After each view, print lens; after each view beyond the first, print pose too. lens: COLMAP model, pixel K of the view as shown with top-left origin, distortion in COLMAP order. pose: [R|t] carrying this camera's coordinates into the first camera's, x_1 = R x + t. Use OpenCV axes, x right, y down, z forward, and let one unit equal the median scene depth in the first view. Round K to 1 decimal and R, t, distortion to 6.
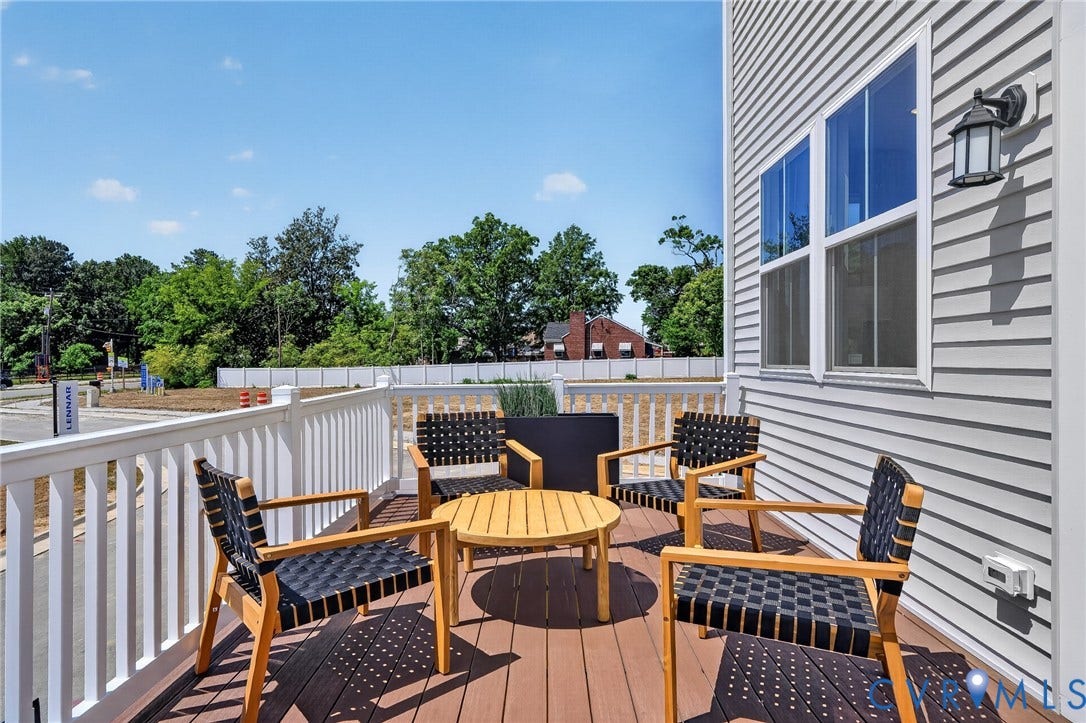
lens RADIAL K [[585.5, 0, 543.0], [0, 585.5, 361.5], [0, 0, 1]] dist [-0.000032, 0.000165]
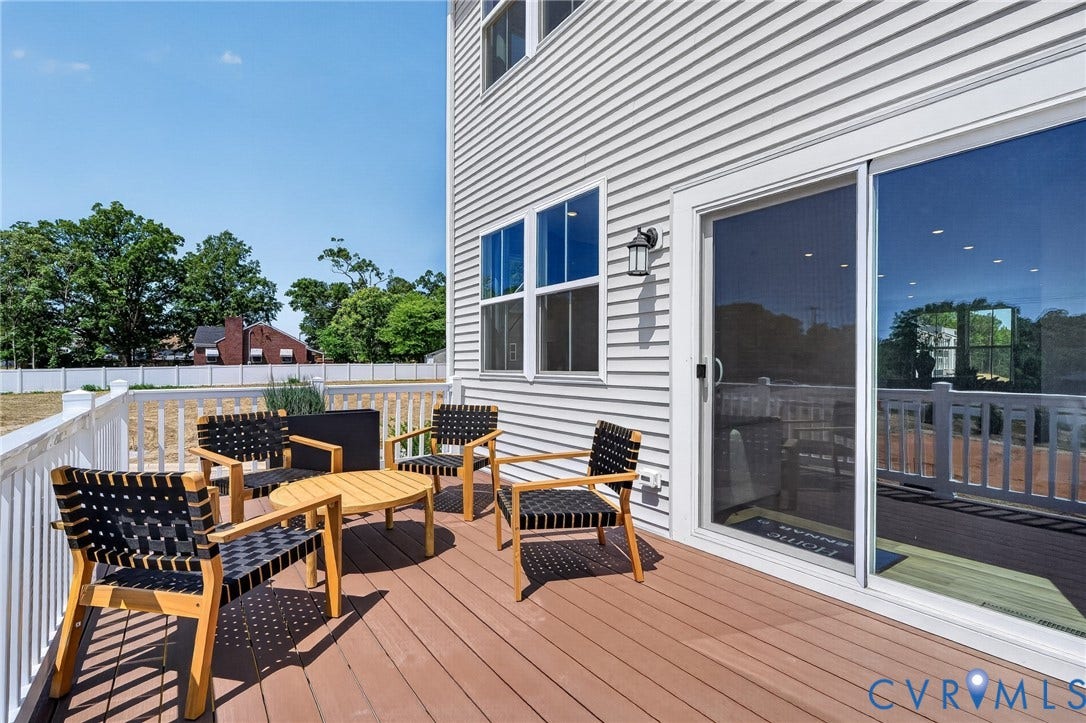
lens RADIAL K [[494.8, 0, 543.0], [0, 494.8, 361.5], [0, 0, 1]] dist [-0.002290, 0.000136]
pose [[0.803904, 0.011731, 0.594643, -0.210287], [-0.004880, 0.999902, -0.013129, 0.000591], [-0.594738, 0.007652, 0.803883, -0.050529]]
